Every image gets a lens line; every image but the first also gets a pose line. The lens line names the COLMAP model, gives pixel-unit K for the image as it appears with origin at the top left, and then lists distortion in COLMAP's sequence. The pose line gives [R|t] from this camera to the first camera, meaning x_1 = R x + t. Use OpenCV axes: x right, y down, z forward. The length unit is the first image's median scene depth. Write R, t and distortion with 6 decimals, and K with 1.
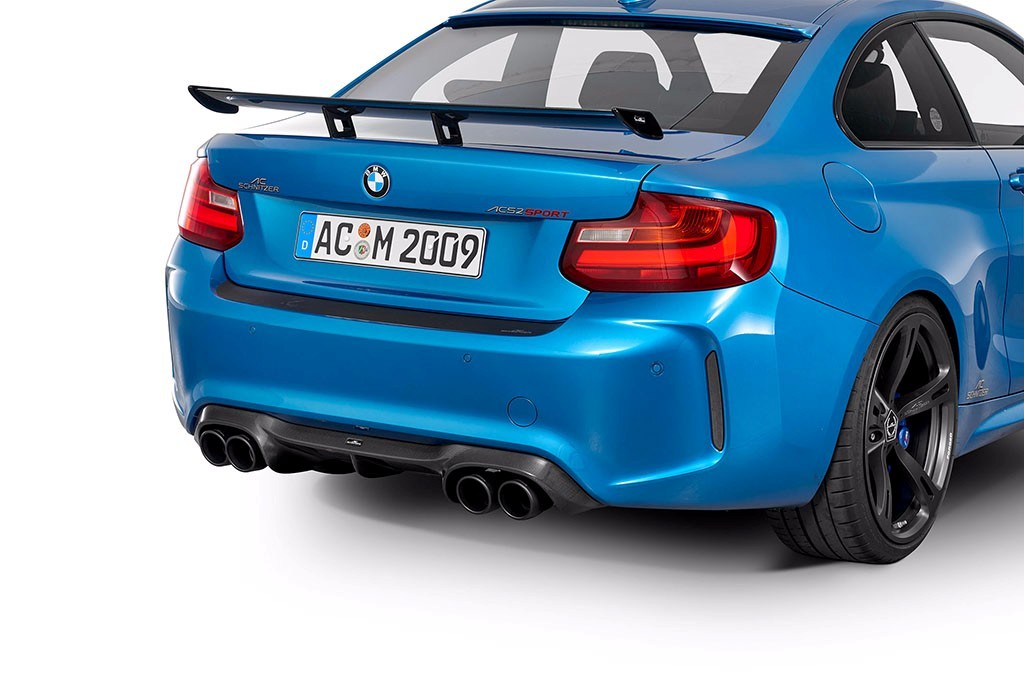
lens RADIAL K [[2453.9, 0, 512.0], [0, 2453.9, 342.0], [0, 0, 1]] dist [-0.056346, -0.173337]
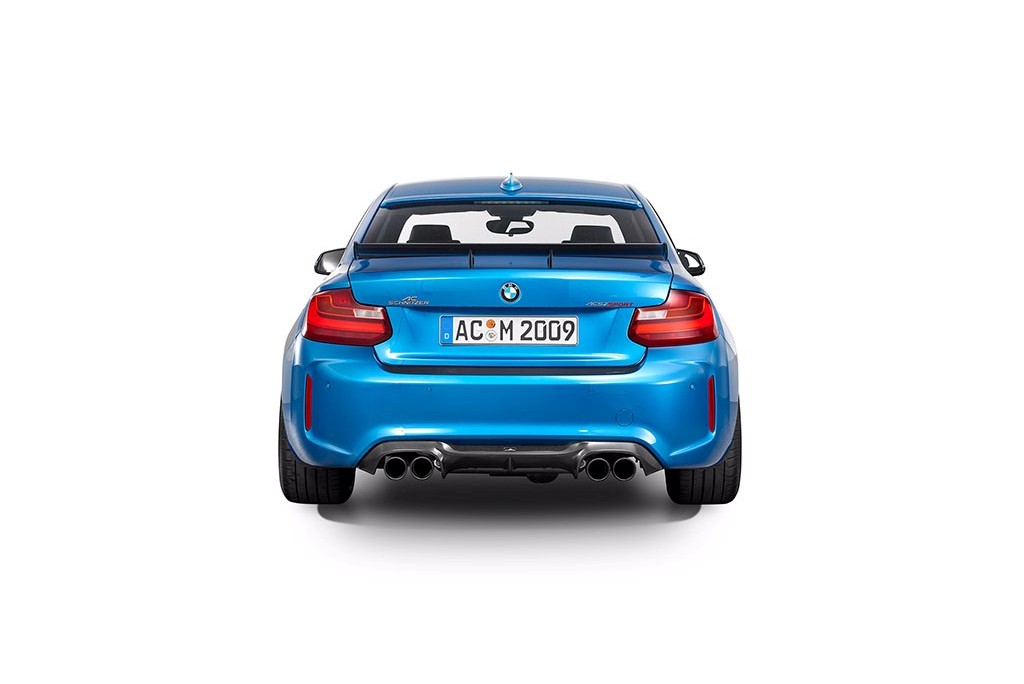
lens RADIAL K [[2453.9, 0, 512.0], [0, 2453.9, 342.0], [0, 0, 1]] dist [-0.056346, -0.173337]
pose [[0.819448, -0.043615, 0.571491, -1.010545], [0.100001, 0.992686, -0.067628, 0.081263], [-0.564362, 0.112567, 0.817817, -0.365807]]
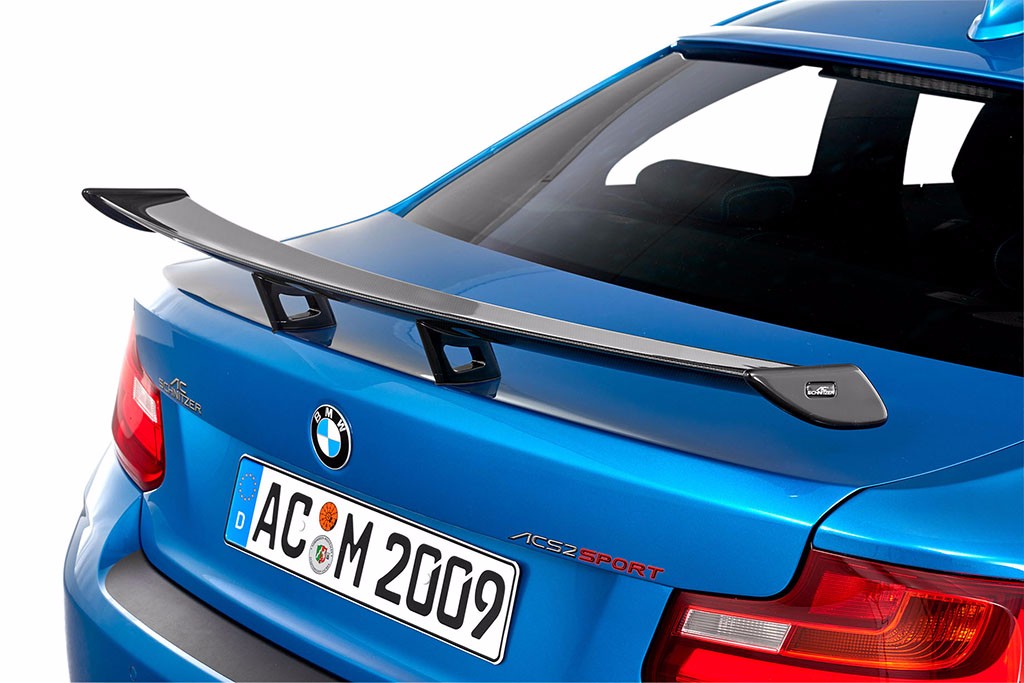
lens RADIAL K [[2560.0, 0, 512.0], [0, 2560.0, 341.5], [0, 0, 1]] dist [0.064784, 0.075934]
pose [[0.961322, 0.077291, -0.264361, 0.115814], [-0.059751, 0.995484, 0.073768, -0.124994], [0.268869, -0.055119, 0.961598, 0.509404]]
